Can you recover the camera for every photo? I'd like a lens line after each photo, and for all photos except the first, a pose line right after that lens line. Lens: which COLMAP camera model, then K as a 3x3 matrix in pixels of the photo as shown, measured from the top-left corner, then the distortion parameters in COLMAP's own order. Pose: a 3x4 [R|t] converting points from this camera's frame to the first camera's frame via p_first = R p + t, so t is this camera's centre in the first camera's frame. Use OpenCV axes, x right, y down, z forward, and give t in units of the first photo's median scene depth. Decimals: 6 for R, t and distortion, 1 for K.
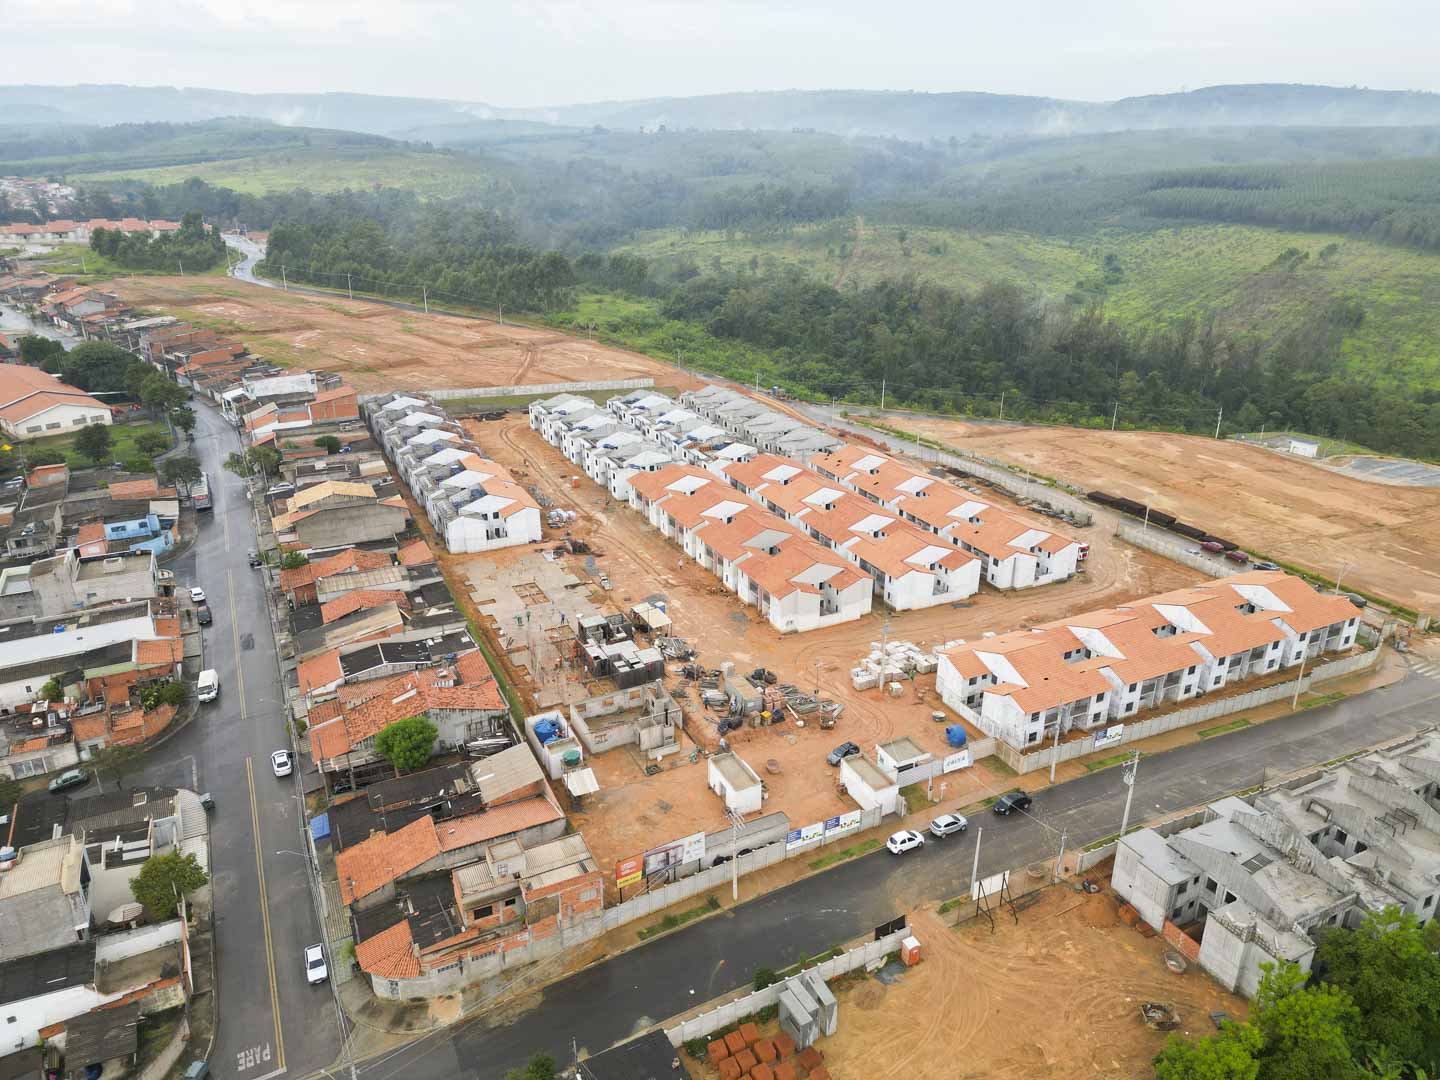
lens RADIAL K [[1005.3, 0, 718.1], [0, 1005.3, 534.1], [0, 0, 1]] dist [0.078282, -0.072731]
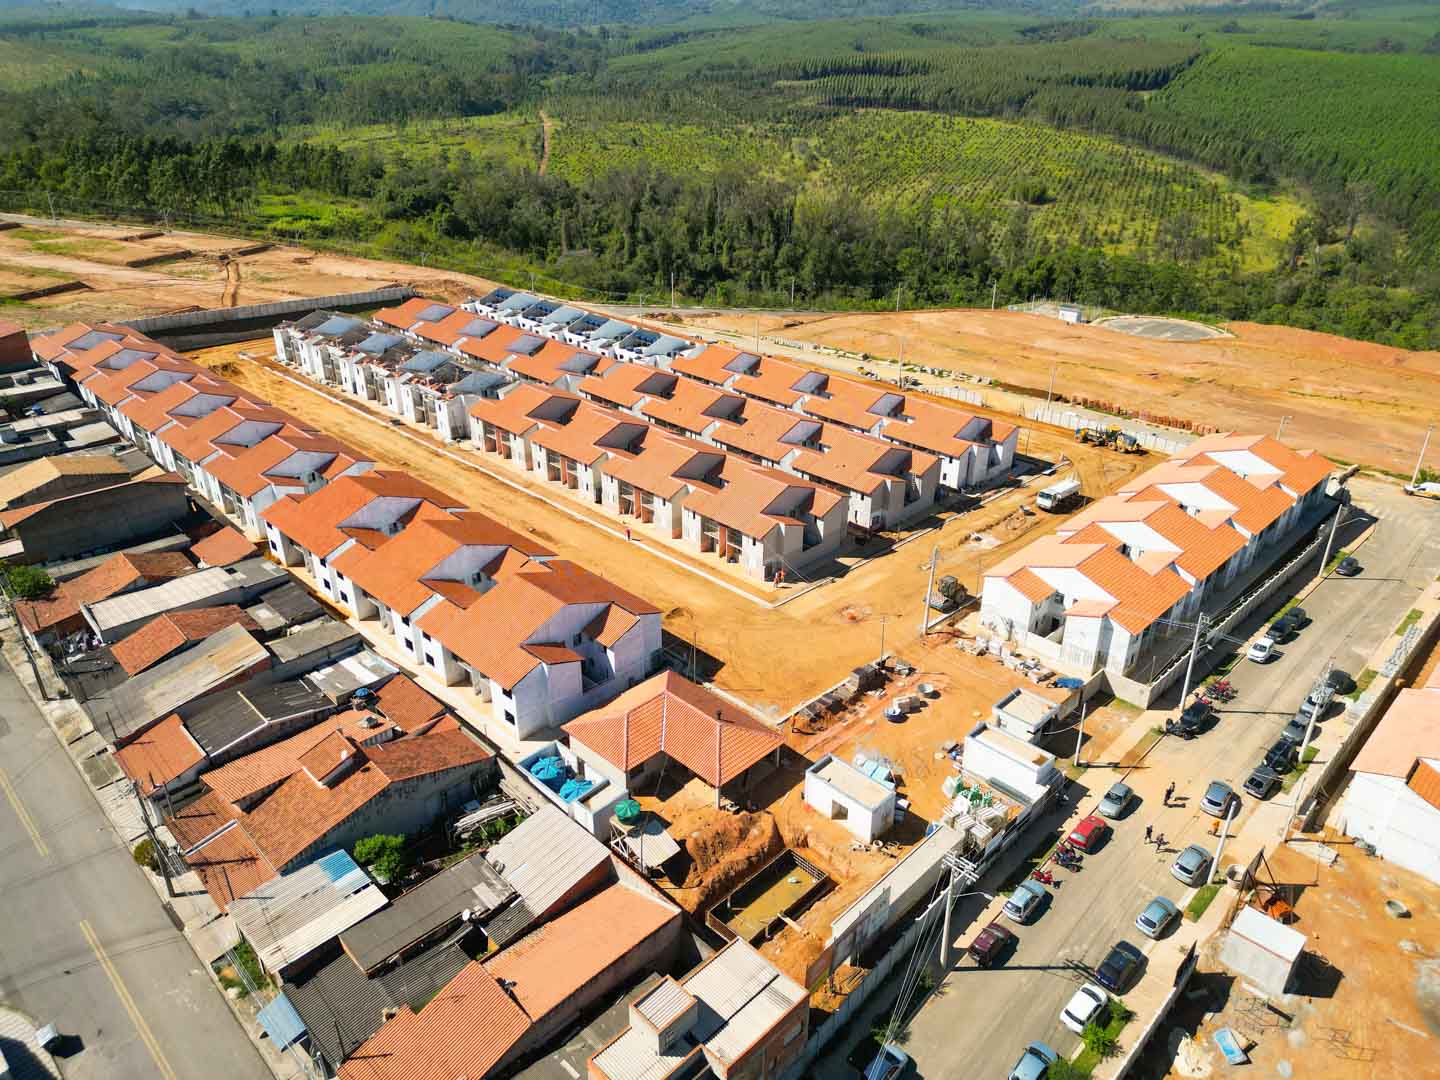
lens RADIAL K [[1005.3, 0, 718.1], [0, 1005.3, 534.1], [0, 0, 1]] dist [0.078282, -0.072731]
pose [[0.945769, -0.141082, 0.292604, -0.101842], [0.116014, 0.988057, 0.101415, -0.011733], [-0.303417, -0.061969, 0.950841, 0.129214]]
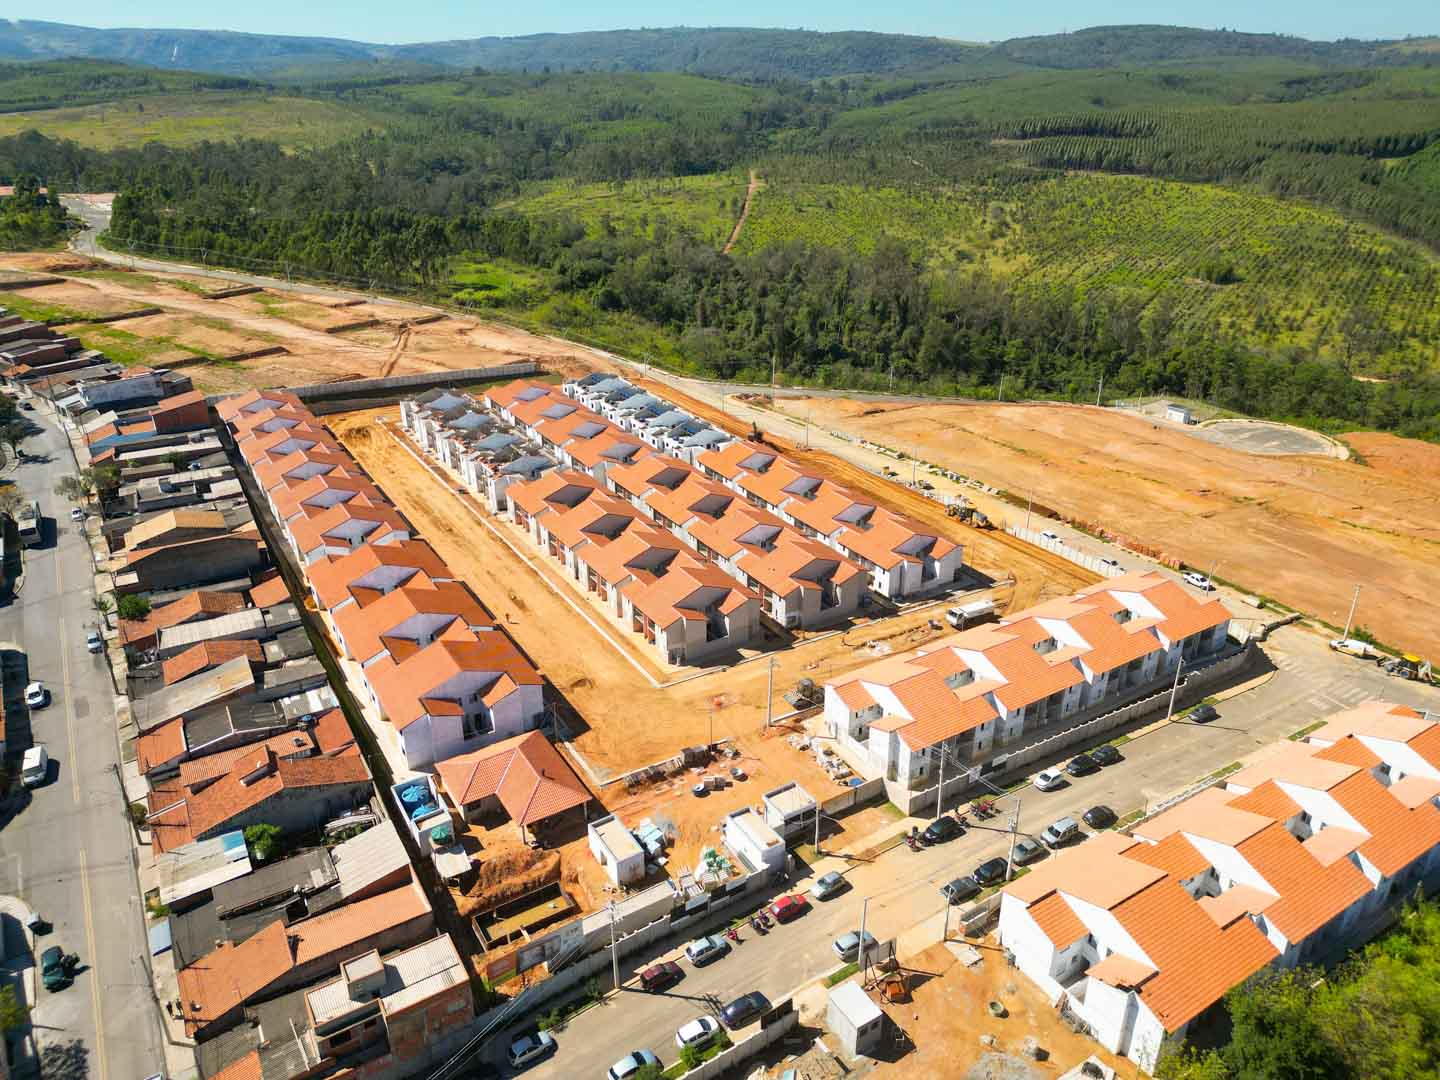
lens RADIAL K [[1005.3, 0, 718.1], [0, 1005.3, 534.1], [0, 0, 1]] dist [0.078282, -0.072731]
pose [[0.995047, -0.041541, 0.090308, 0.014916], [0.036871, 0.997925, 0.052780, -0.037926], [-0.092313, -0.049189, 0.994514, 0.019752]]
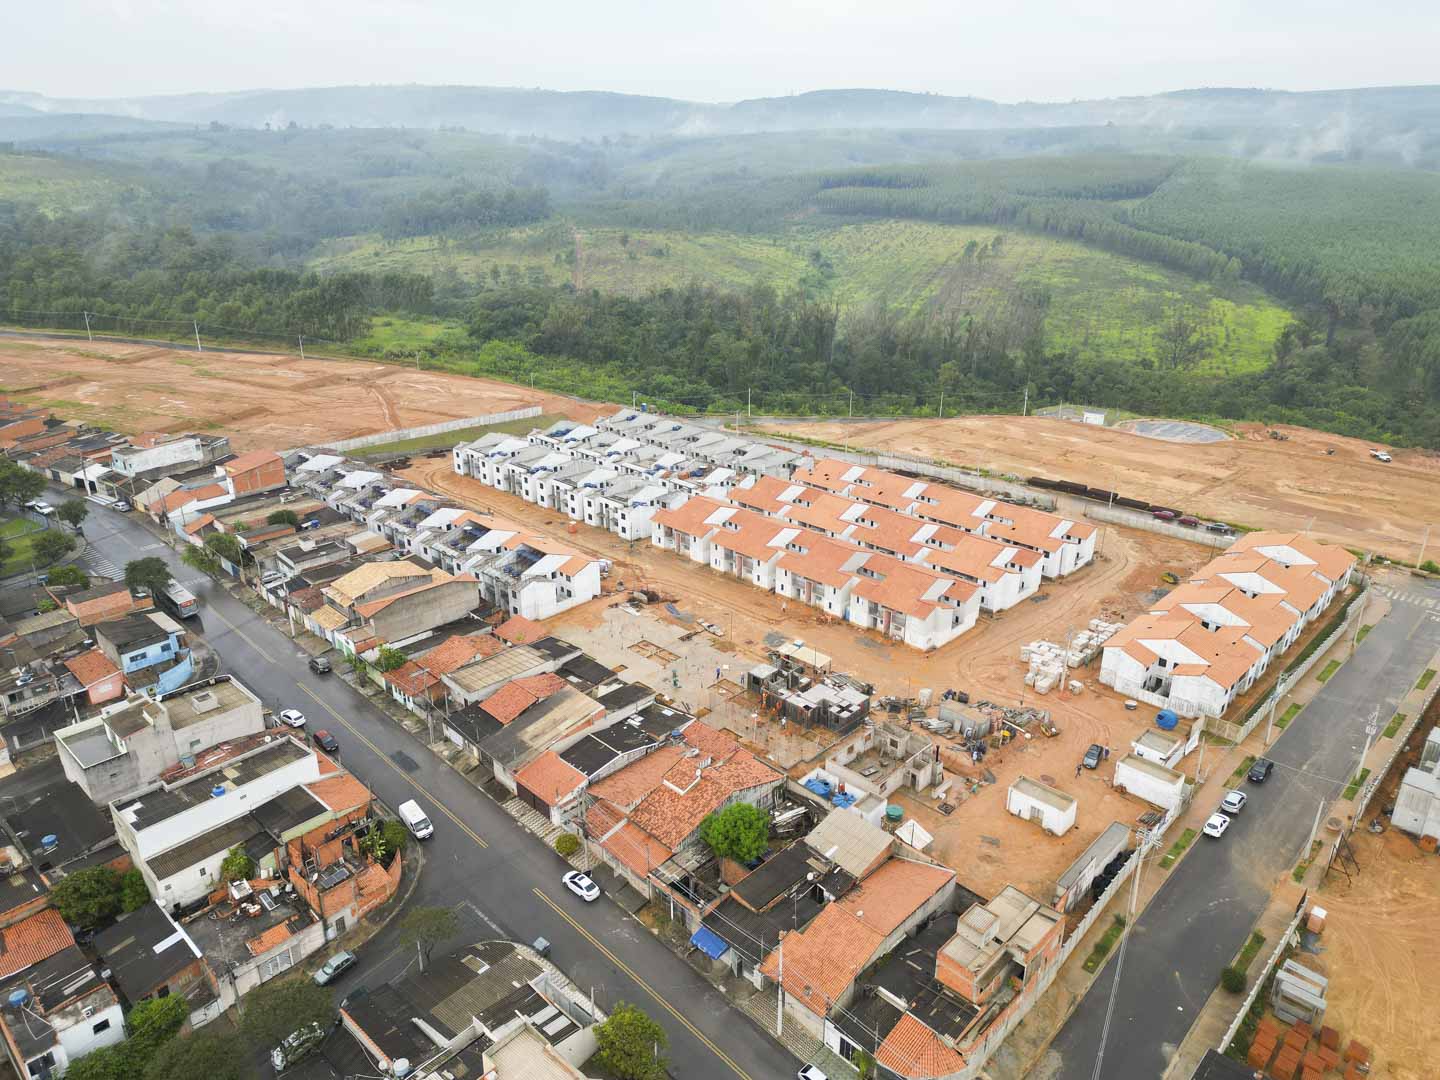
lens RADIAL K [[1005.3, 0, 718.1], [0, 1005.3, 534.1], [0, 0, 1]] dist [0.078282, -0.072731]
pose [[0.940521, -0.127489, 0.314907, -0.227840], [0.126557, 0.991681, 0.023496, -0.036677], [-0.315283, 0.017755, 0.948831, 0.042863]]
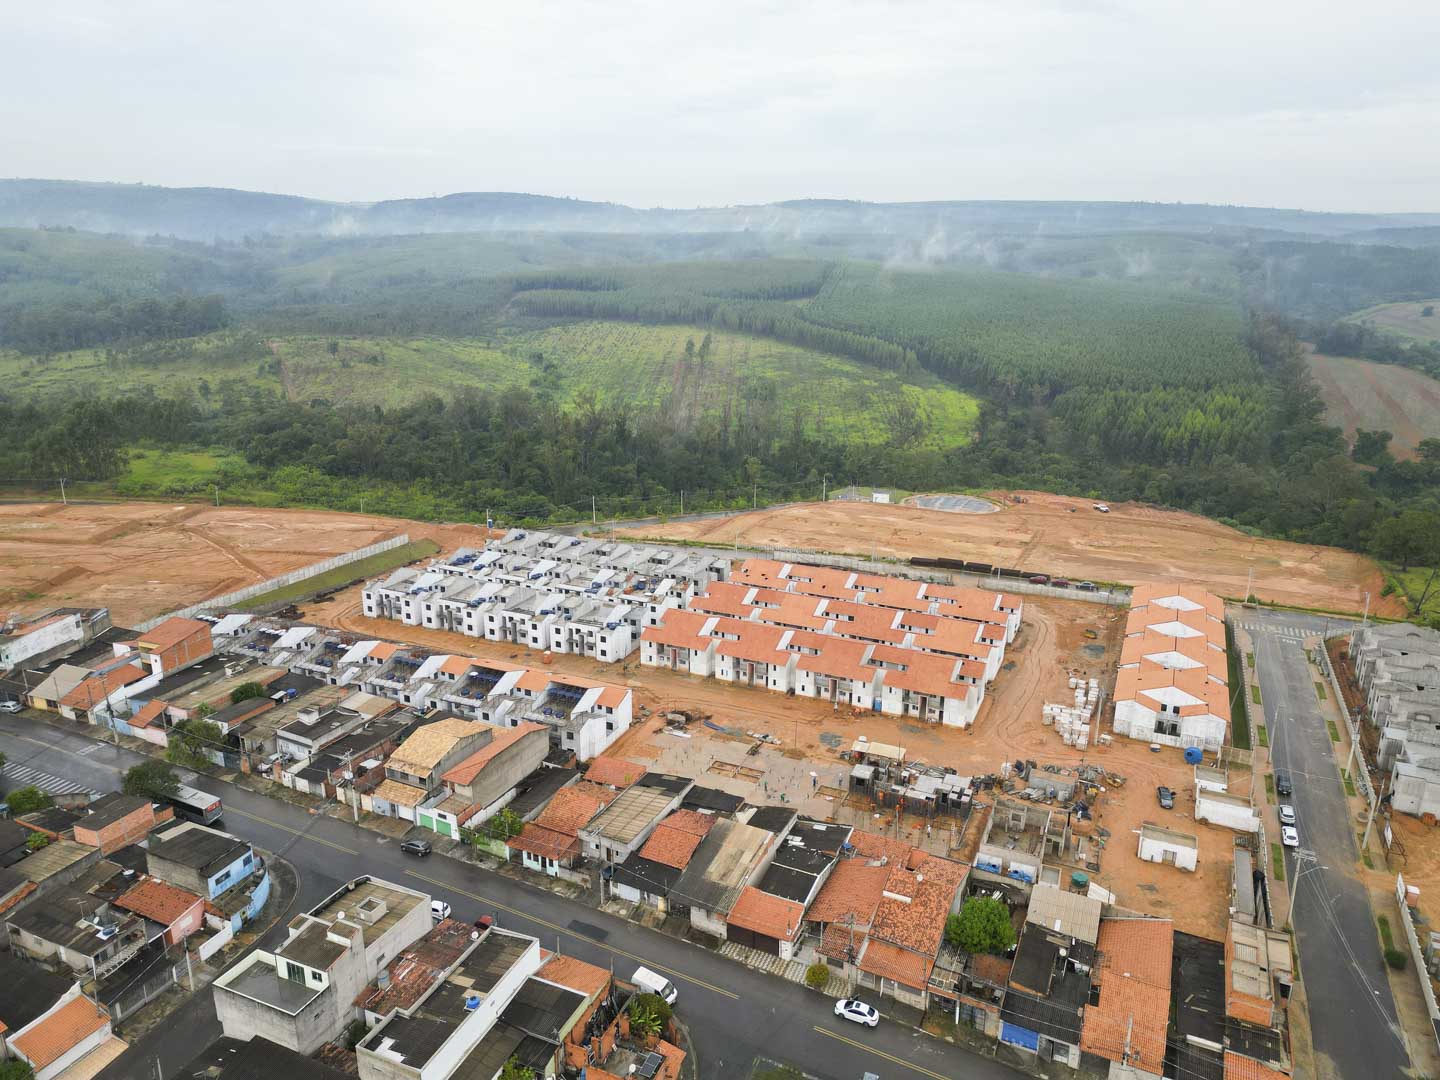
lens RADIAL K [[1005.3, 0, 718.1], [0, 1005.3, 534.1], [0, 0, 1]] dist [0.078282, -0.072731]
pose [[0.772770, -0.182230, 0.607963, -0.408957], [0.232039, 0.972701, -0.003384, -0.089052], [-0.590749, 0.143686, 0.793958, 0.118087]]
